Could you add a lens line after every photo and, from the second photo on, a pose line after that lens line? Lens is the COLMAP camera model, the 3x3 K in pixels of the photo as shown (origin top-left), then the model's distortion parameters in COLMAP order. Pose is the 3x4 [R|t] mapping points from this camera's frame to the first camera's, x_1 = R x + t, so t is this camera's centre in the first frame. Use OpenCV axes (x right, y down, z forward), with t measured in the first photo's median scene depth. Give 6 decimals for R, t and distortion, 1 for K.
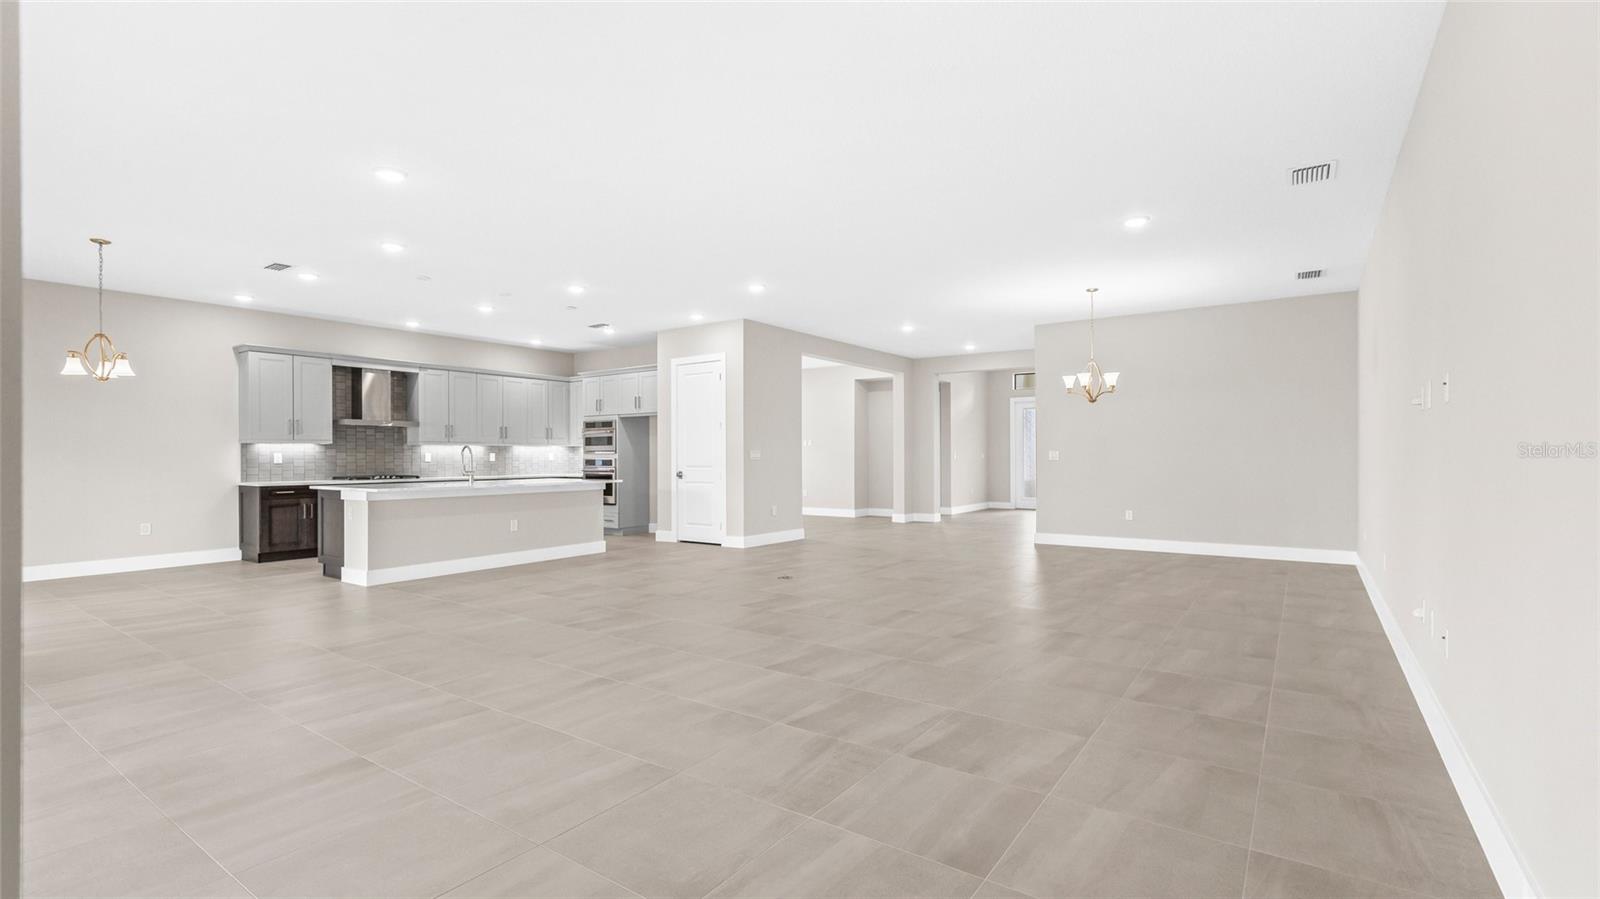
lens RADIAL K [[714.0, 0, 804.2], [0, 714.0, 451.0], [0, 0, 1]] dist [0.005871, -0.002037]
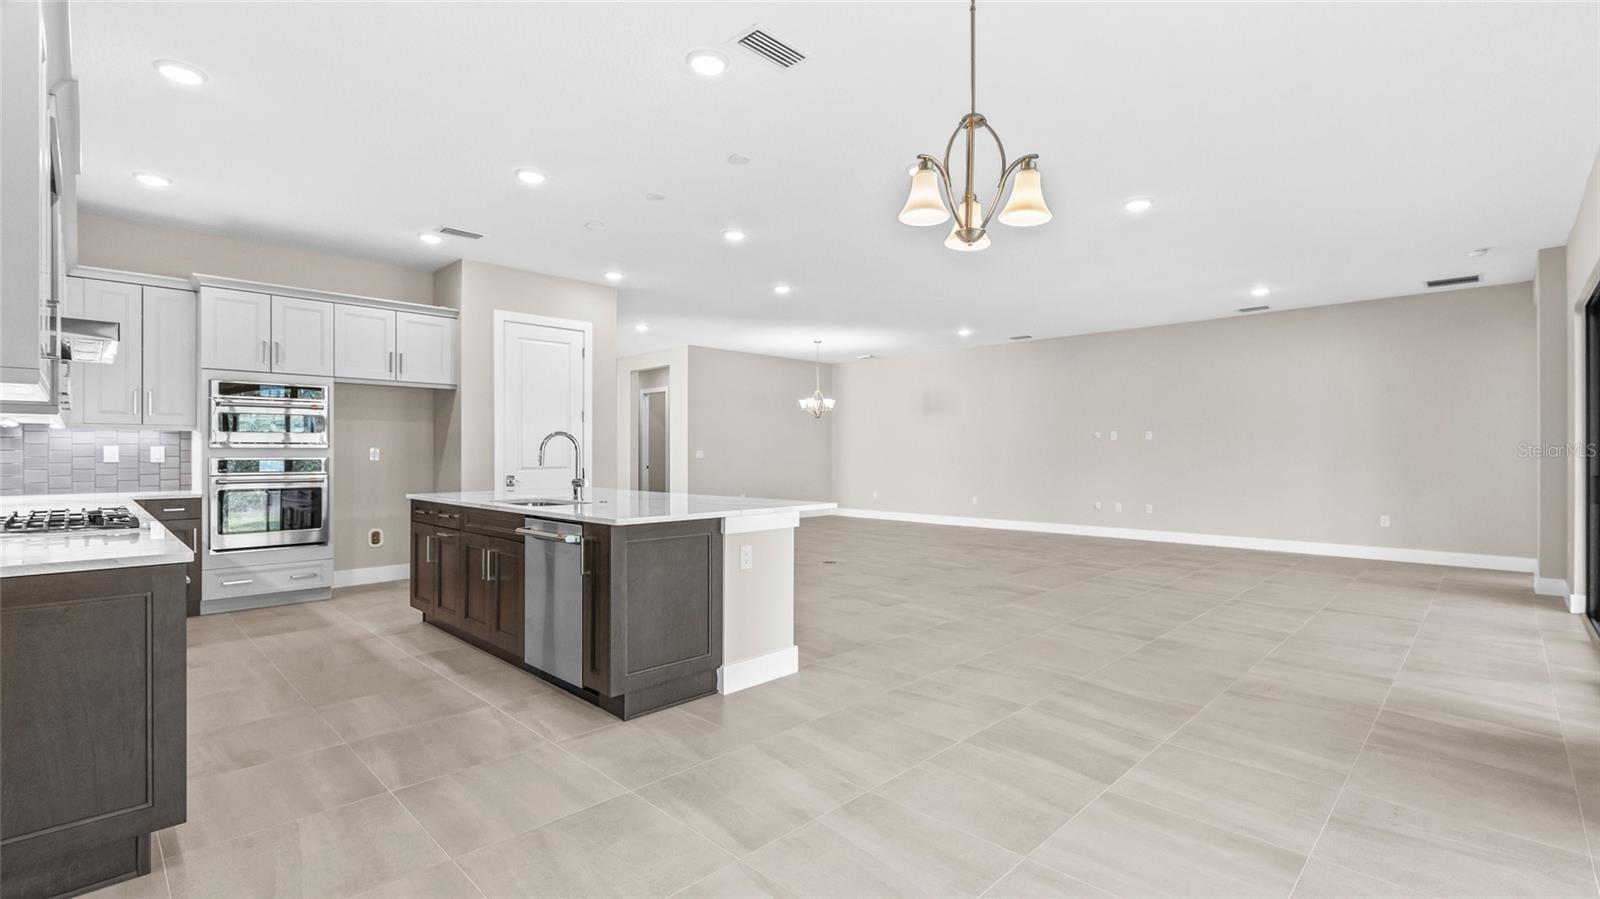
lens RADIAL K [[714.0, 0, 804.4], [0, 714.0, 453.5], [0, 0, 1]] dist [0.005871, -0.002037]
pose [[0.158016, 0.006768, 0.987413, -0.845732], [-0.008119, 0.999952, -0.005555, 0.008542], [-0.987403, -0.007139, 0.158063, 0.638361]]
